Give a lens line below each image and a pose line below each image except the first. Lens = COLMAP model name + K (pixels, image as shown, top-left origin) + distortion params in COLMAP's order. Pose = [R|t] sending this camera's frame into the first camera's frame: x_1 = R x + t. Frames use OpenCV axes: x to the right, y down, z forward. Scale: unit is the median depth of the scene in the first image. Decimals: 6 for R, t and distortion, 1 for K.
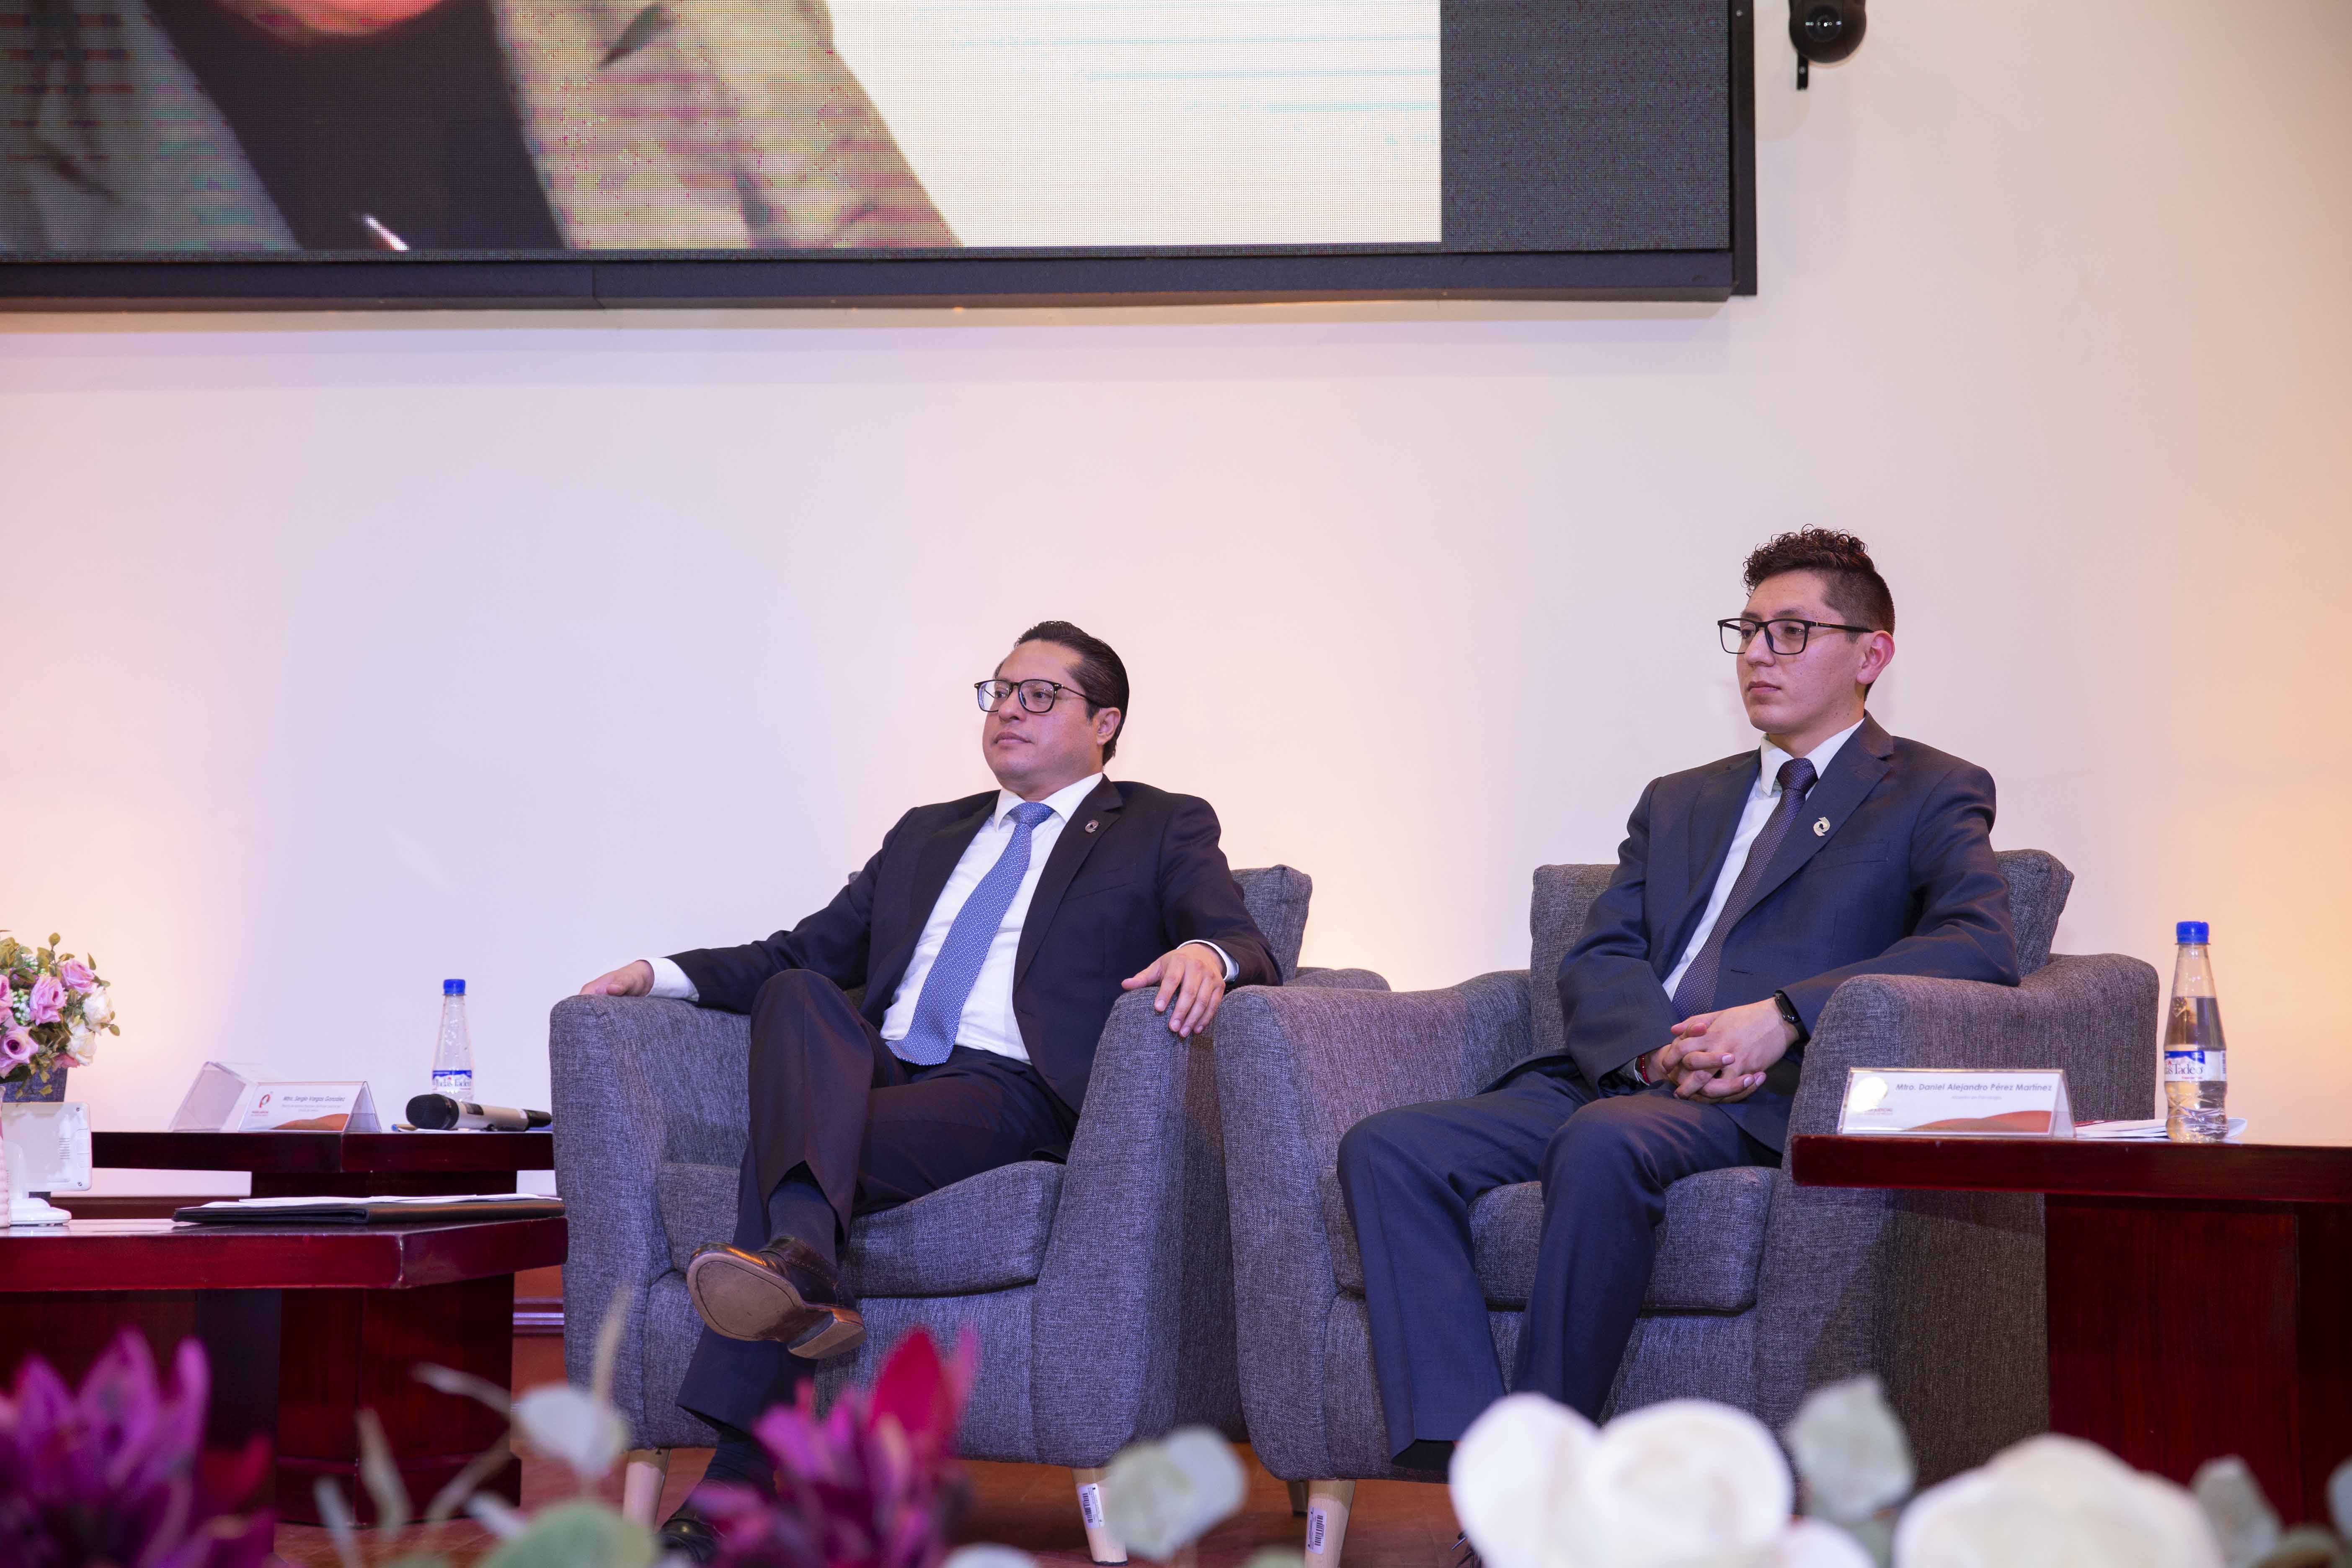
lens RADIAL K [[3723.5, 0, 1176.0], [0, 3723.5, 784.0], [0, 0, 1]] dist [0.100459, 0.071997]
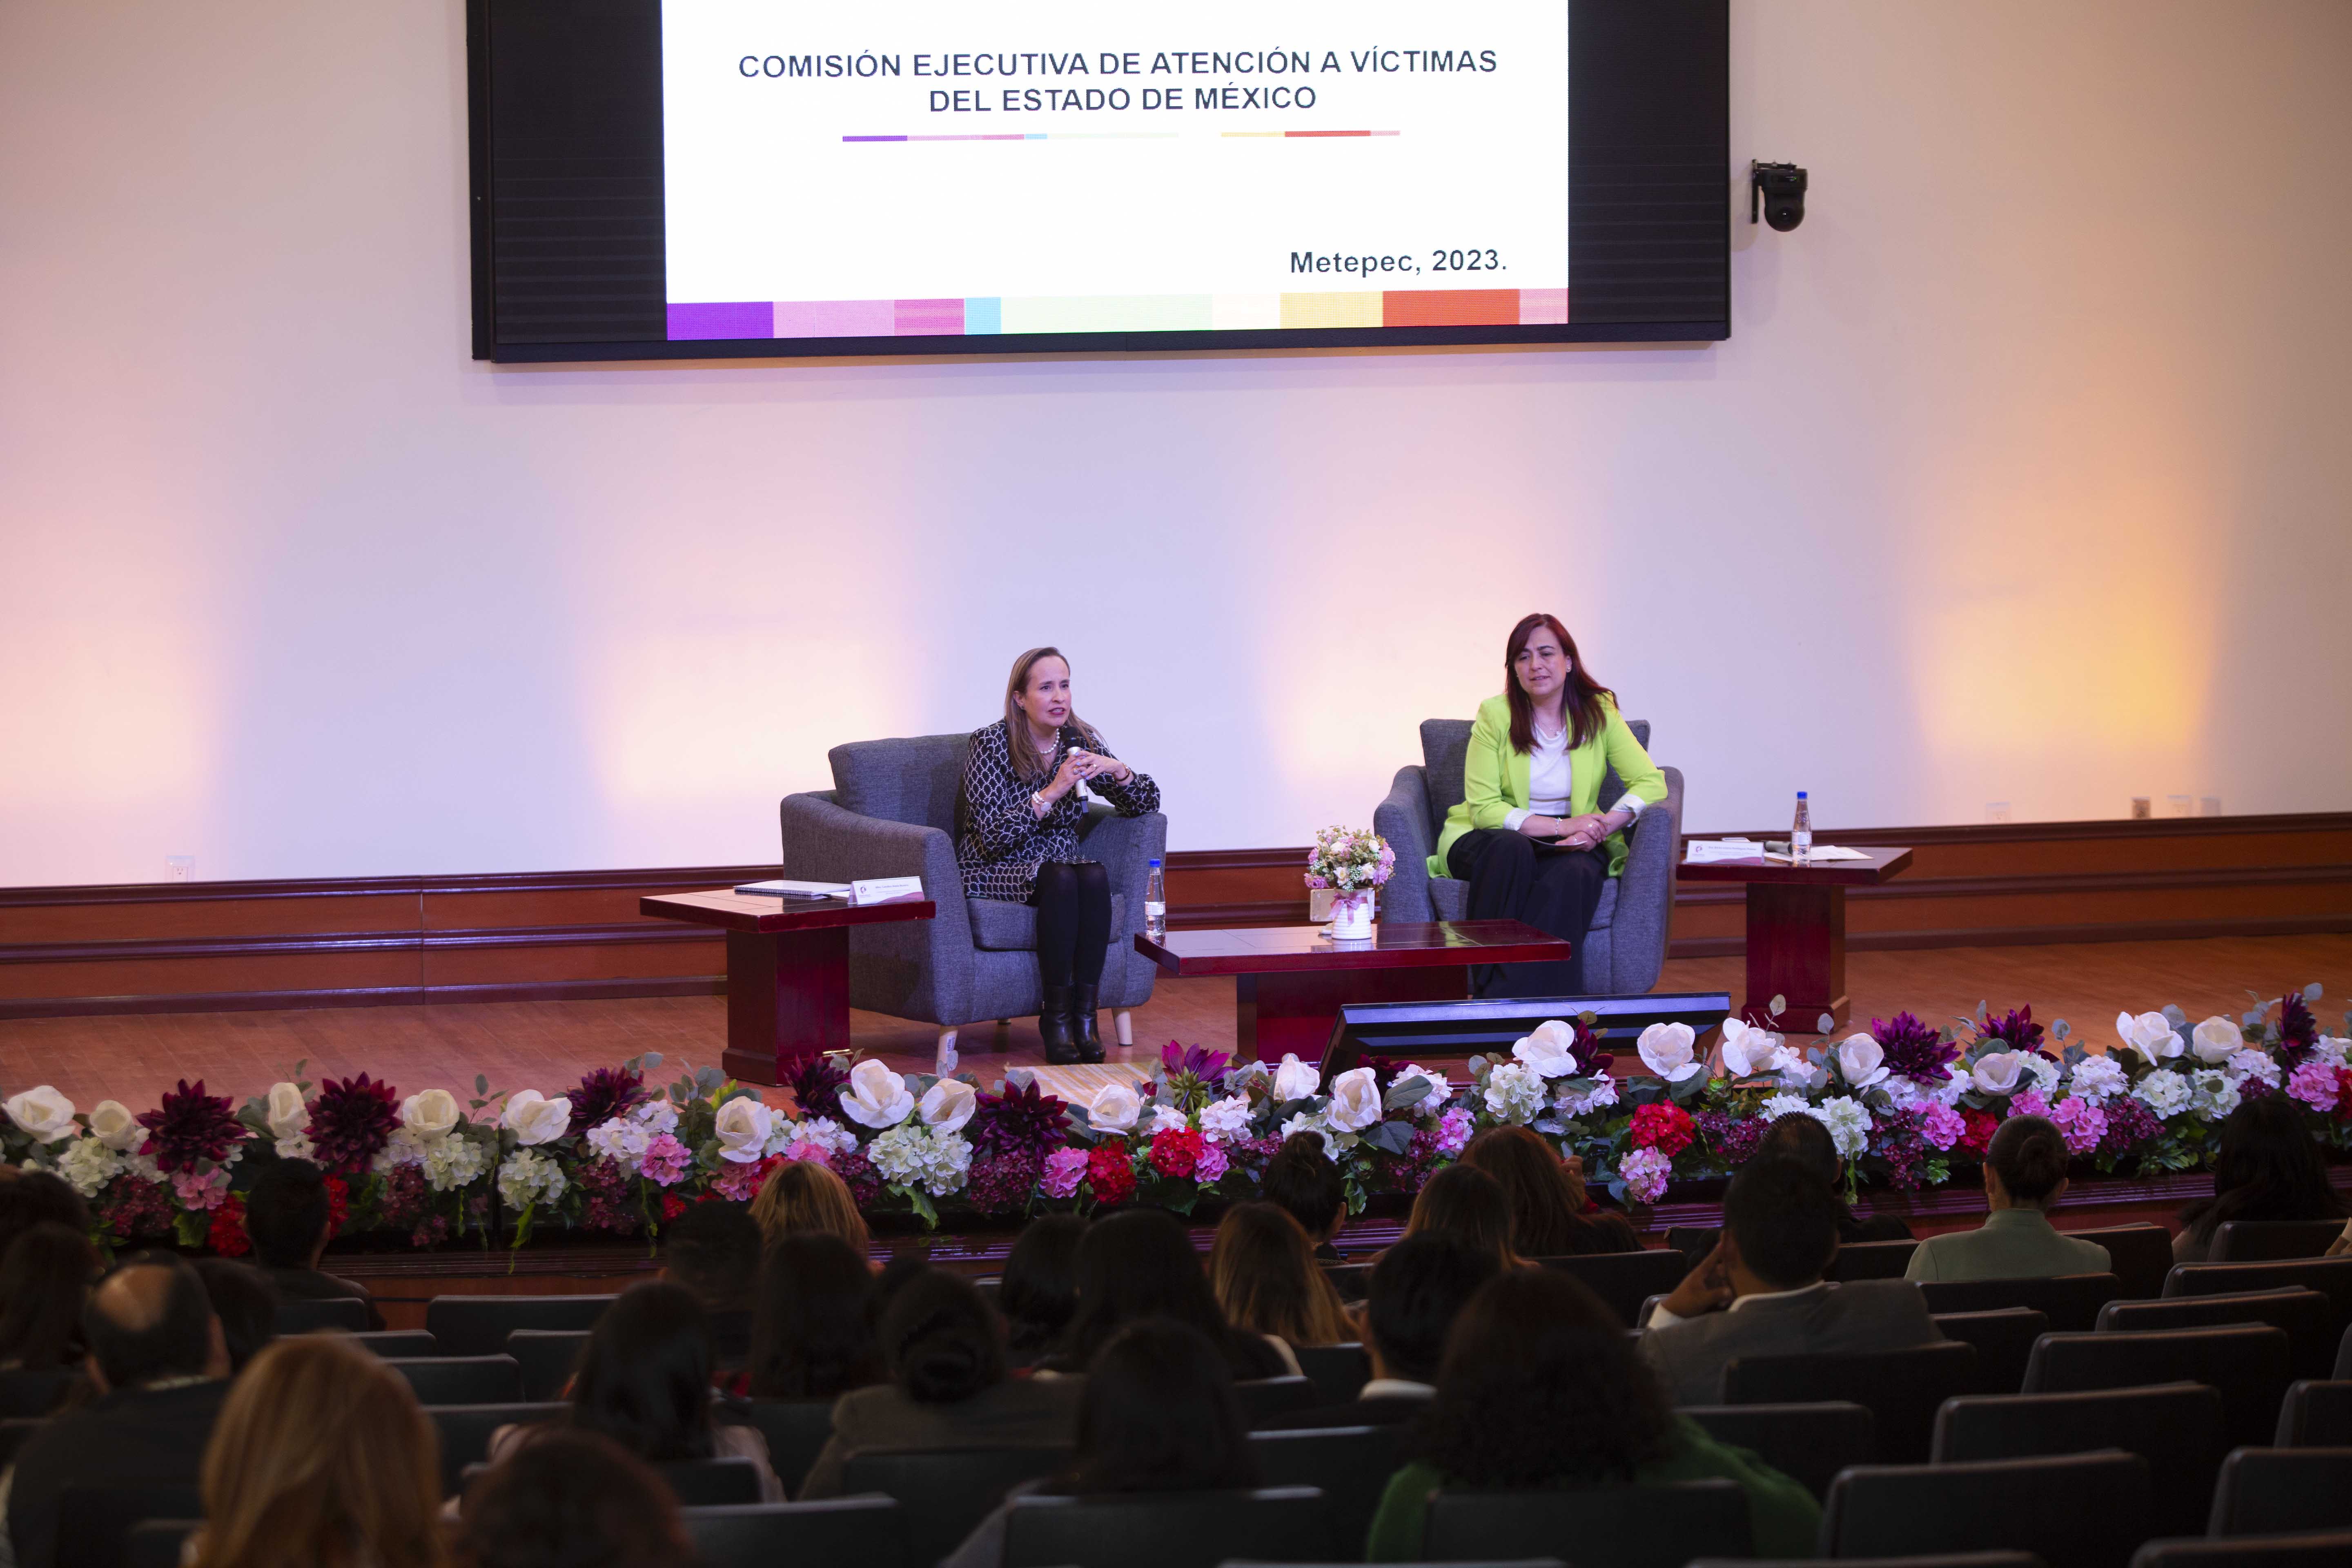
lens RADIAL K [[6589.4, 0, 1176.0], [0, 6589.4, 784.0], [0, 0, 1]] dist [-0.080545, 0.244153]
pose [[0.956000, -0.037361, 0.290977, -1.593426], [-0.016441, 0.983476, 0.180293, -0.746066], [-0.292905, -0.177144, 0.939589, -3.020936]]
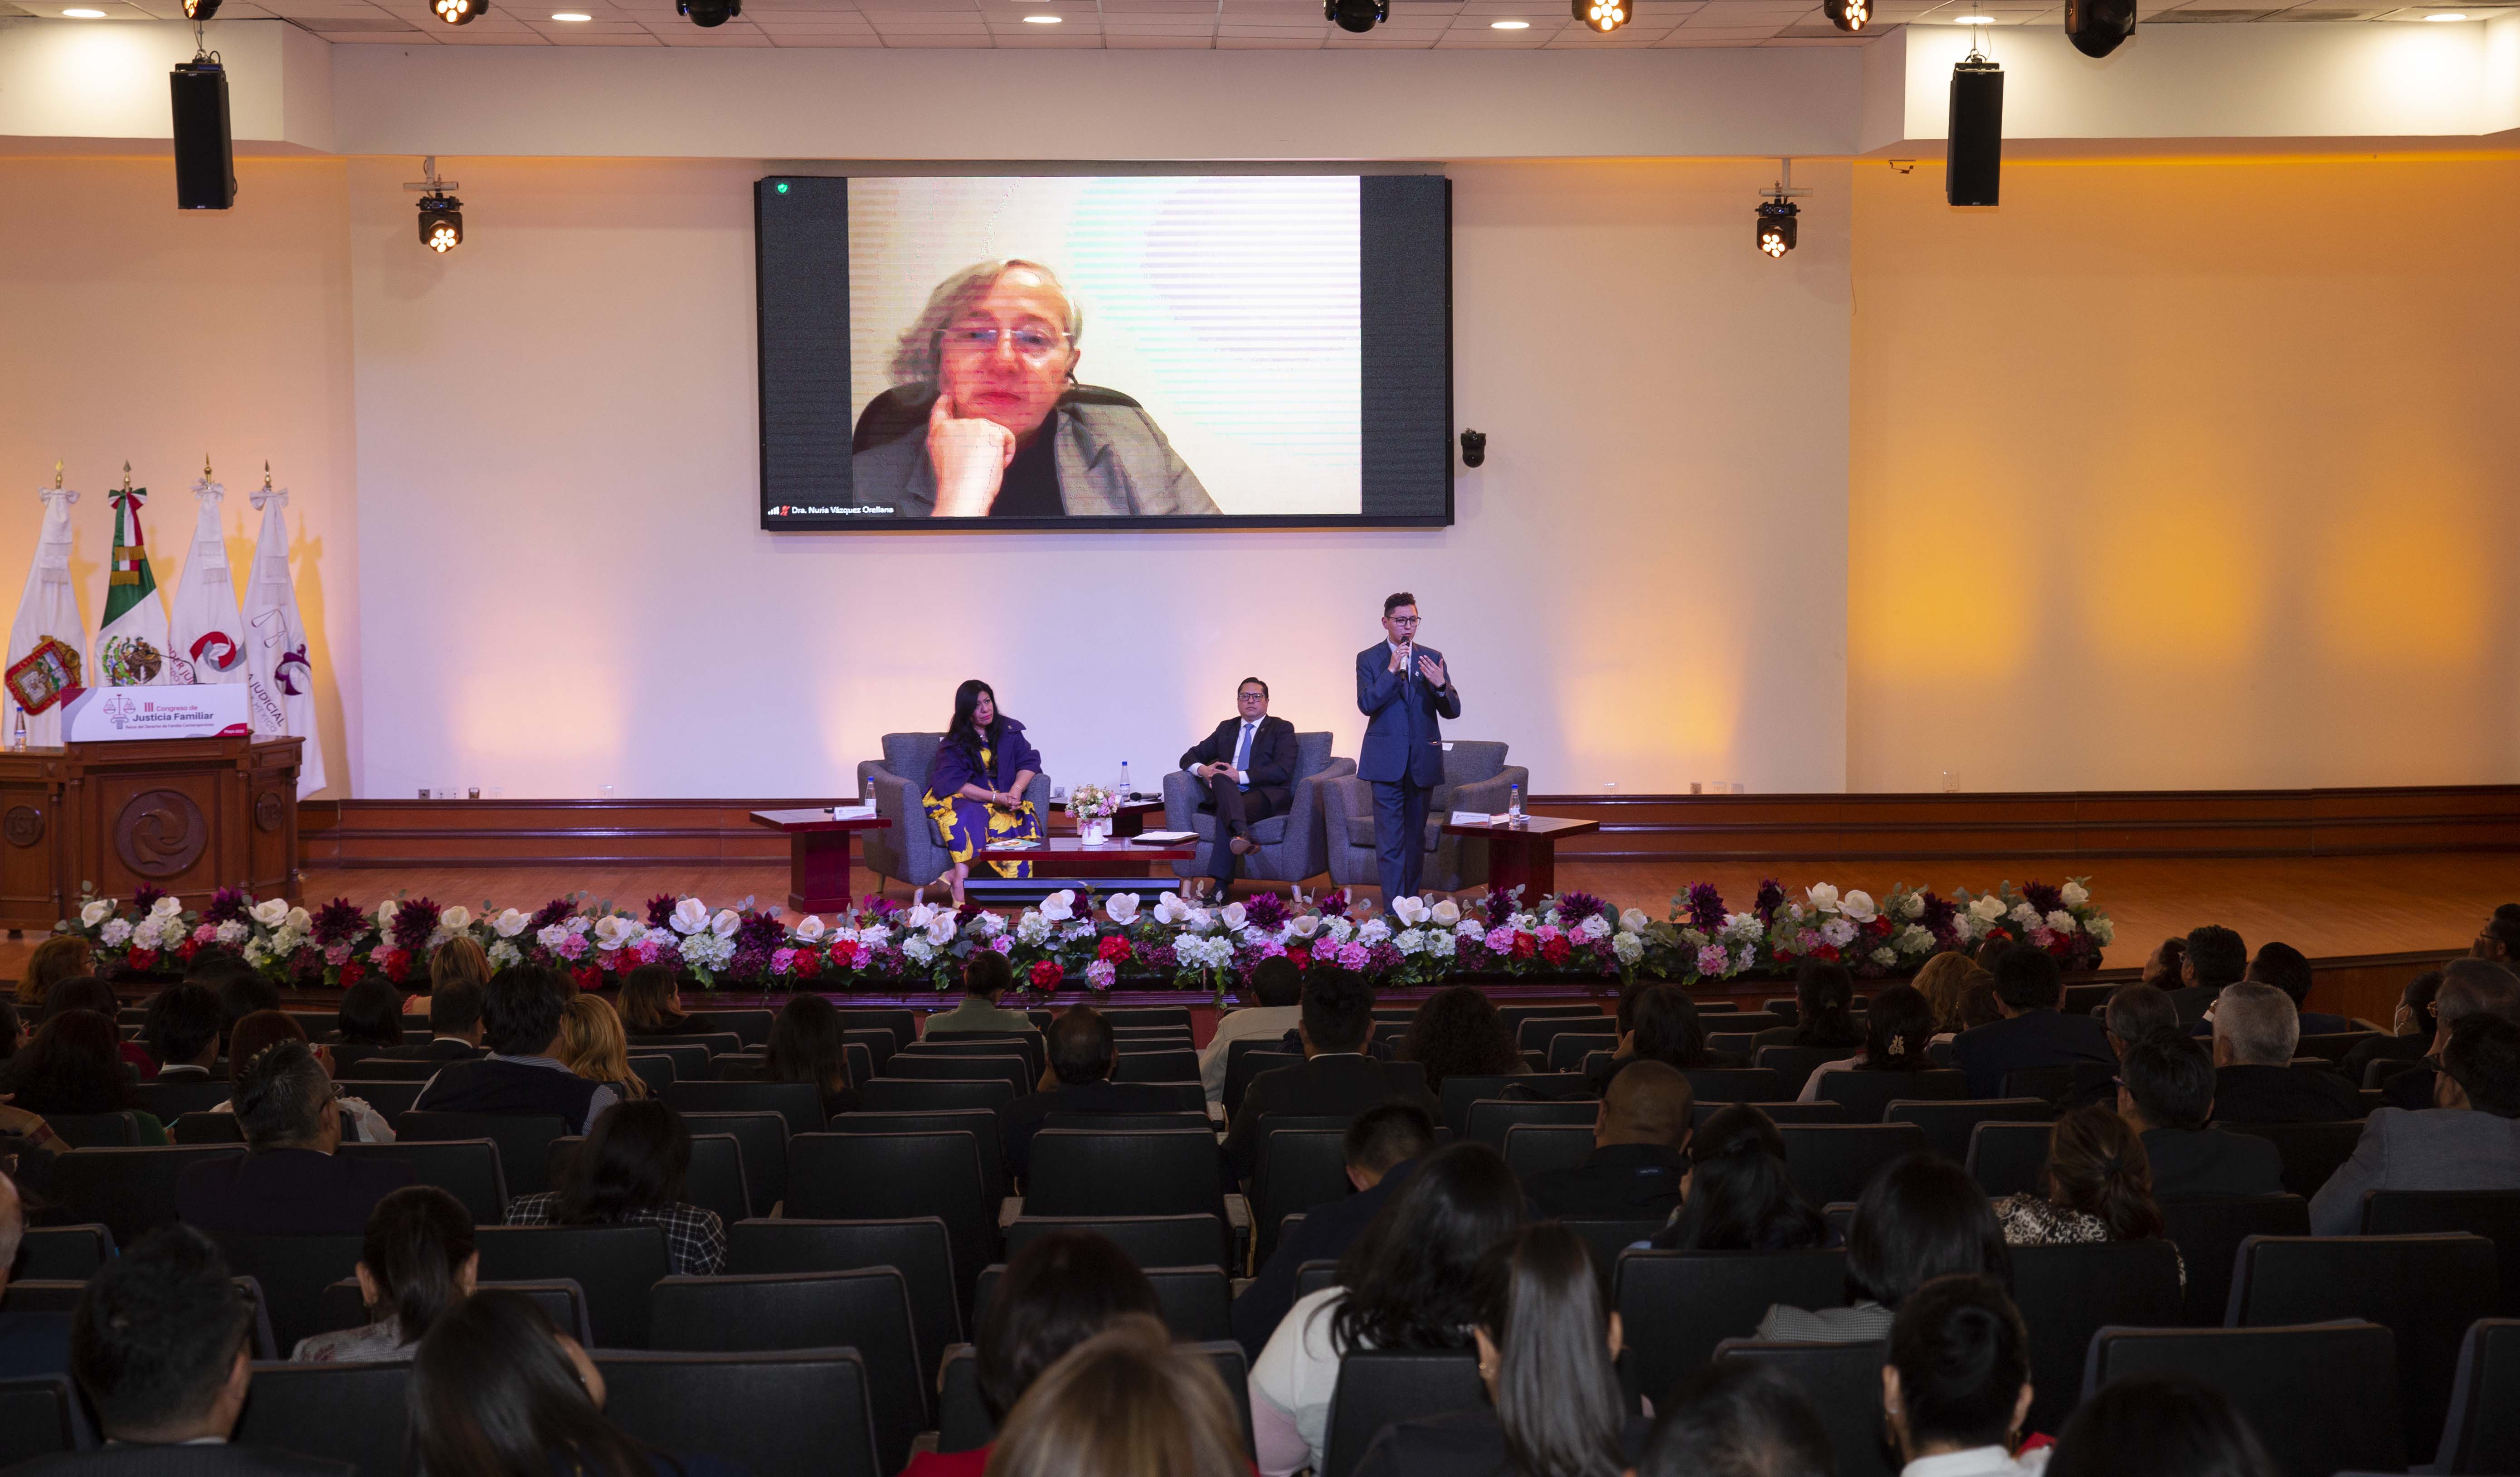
lens RADIAL K [[3654.5, 0, 1268.2], [0, 3654.5, 652.0], [0, 0, 1]] dist [0.091840, 0.166302]
pose [[0.997209, -0.010440, 0.073932, -0.386499], [-0.000994, 0.988234, 0.152944, -0.786409], [-0.074659, -0.152591, 0.985465, -3.393677]]
